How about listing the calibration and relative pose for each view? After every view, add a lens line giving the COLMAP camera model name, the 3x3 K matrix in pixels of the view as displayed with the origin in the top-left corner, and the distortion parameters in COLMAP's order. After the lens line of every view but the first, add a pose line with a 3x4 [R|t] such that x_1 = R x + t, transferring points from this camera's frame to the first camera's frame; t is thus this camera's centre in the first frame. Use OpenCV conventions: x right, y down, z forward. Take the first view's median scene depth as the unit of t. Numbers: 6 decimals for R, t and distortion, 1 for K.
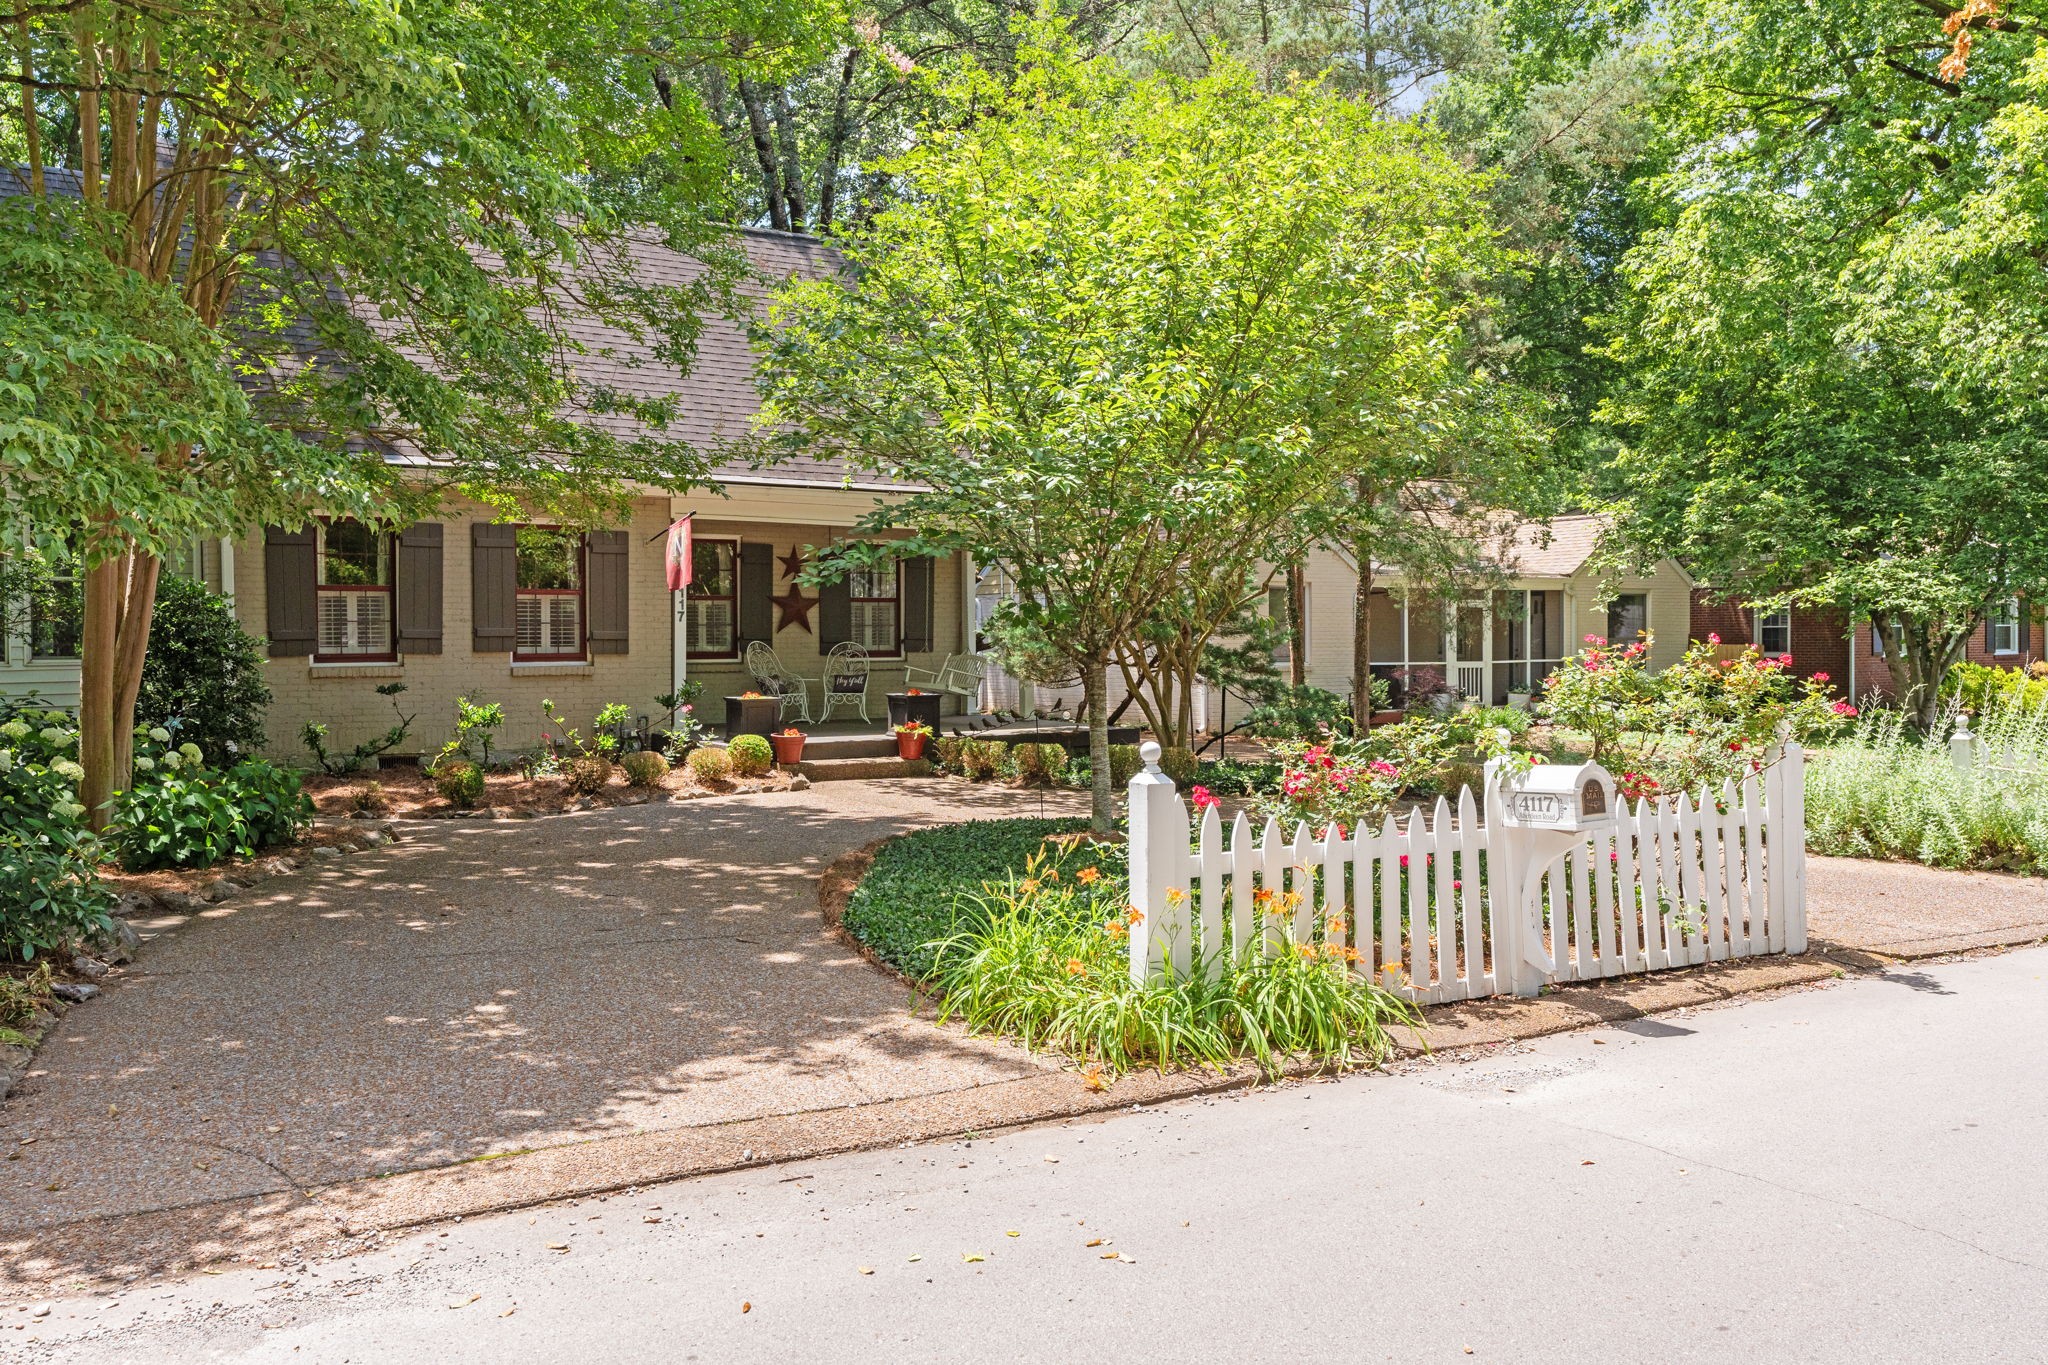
lens RADIAL K [[1624.7, 0, 1015.6], [0, 1624.7, 667.6], [0, 0, 1]] dist [0.006904, -0.003769]
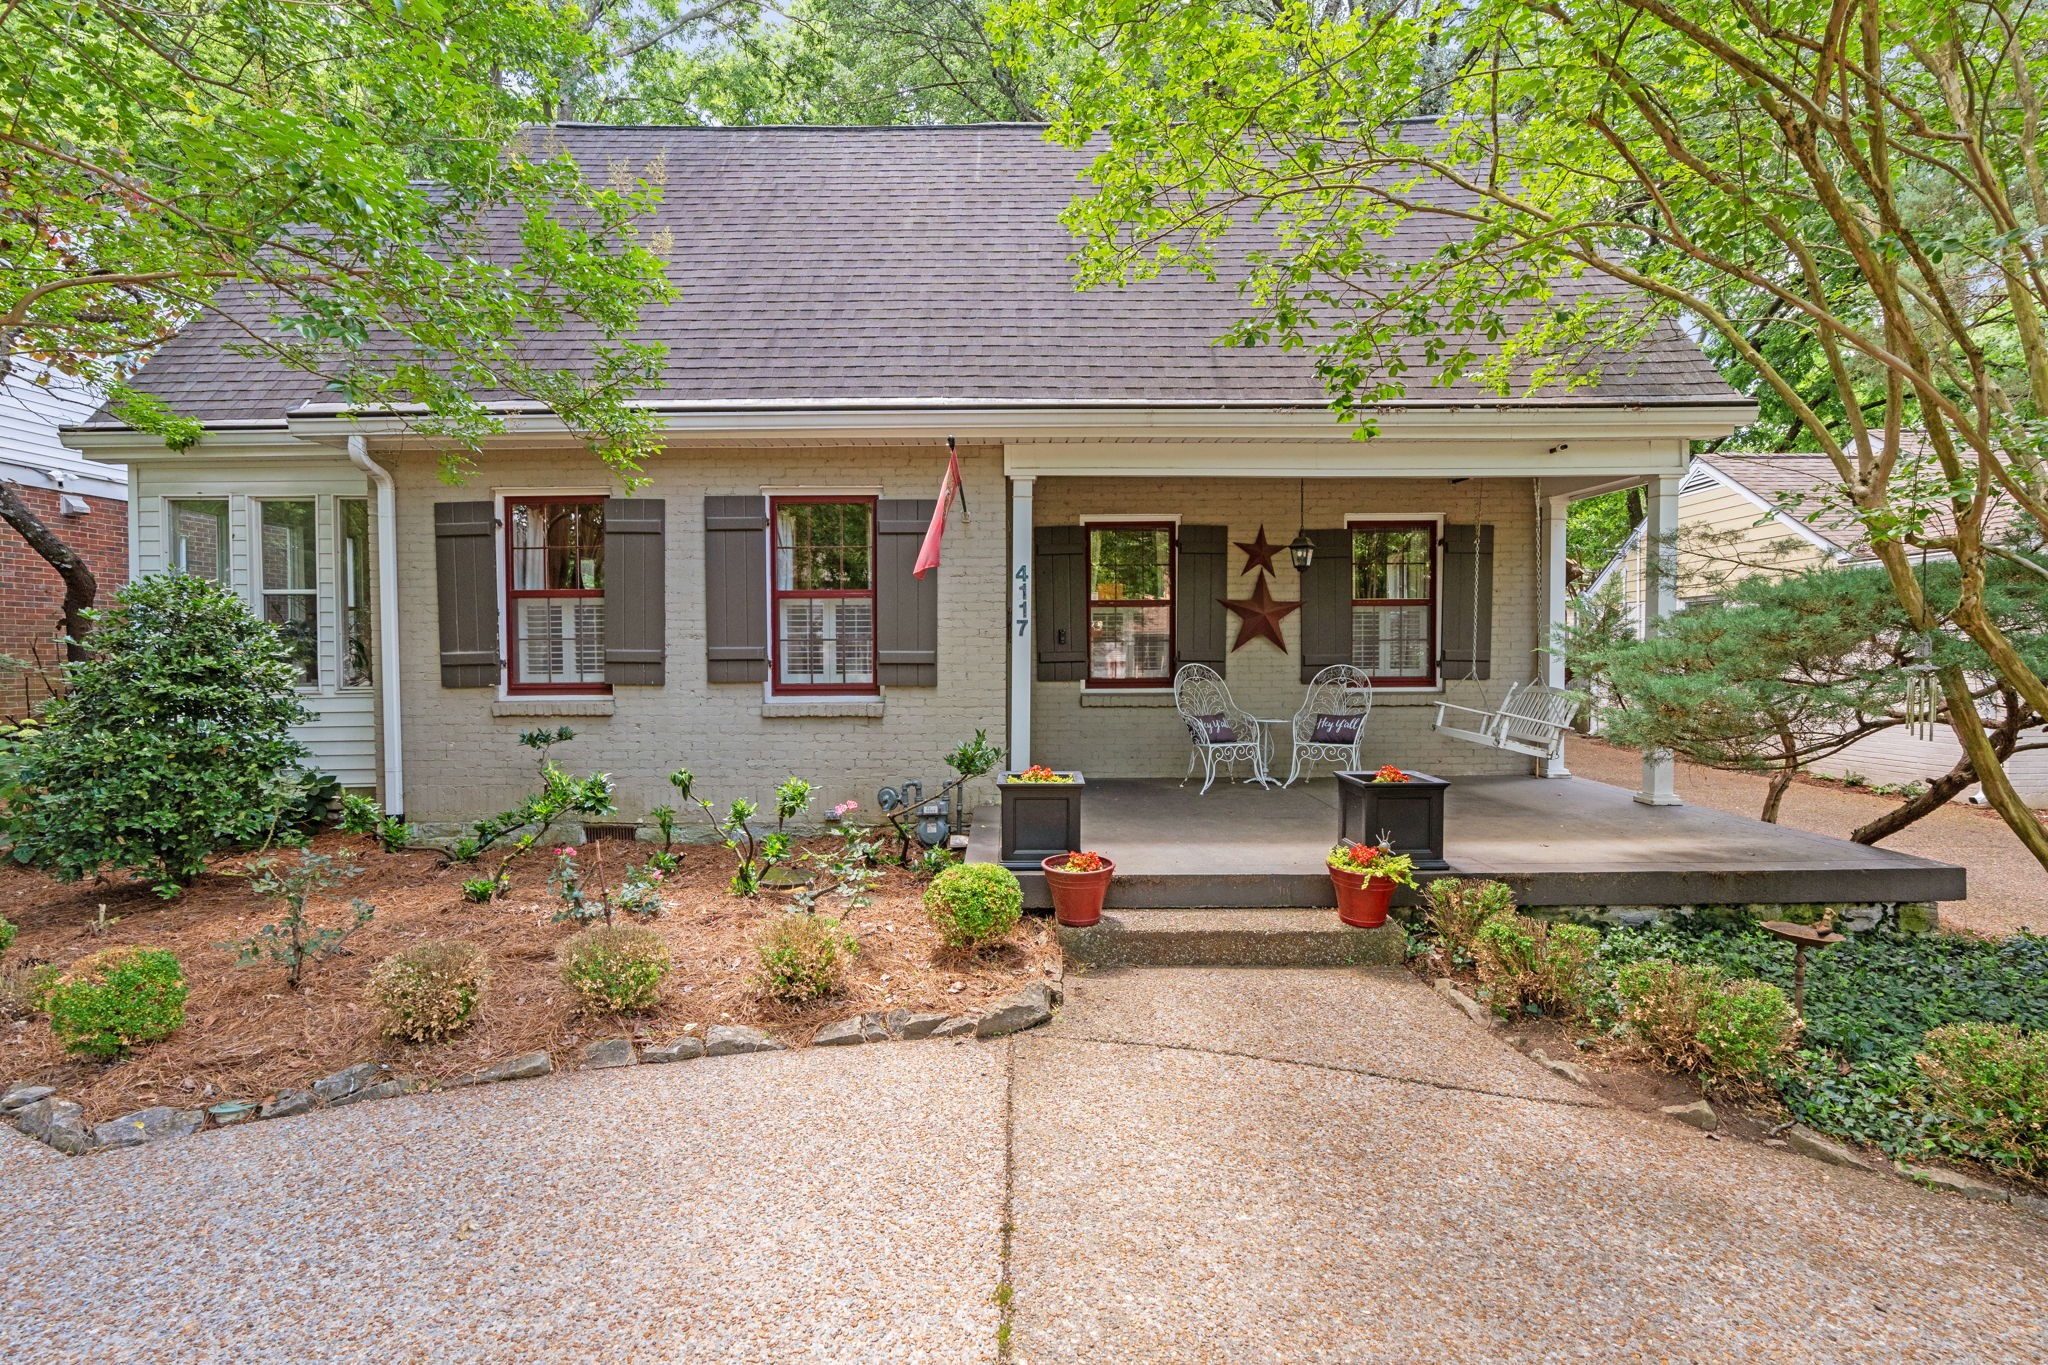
lens RADIAL K [[973.7, 0, 1003.8], [0, 973.7, 681.3], [0, 0, 1]] dist [-0.006267, 0.001147]
pose [[0.834694, 0.016485, -0.550467, 0.002999], [-0.008684, 0.999822, 0.016774, -0.017969], [0.550645, -0.009221, 0.834688, 0.720643]]
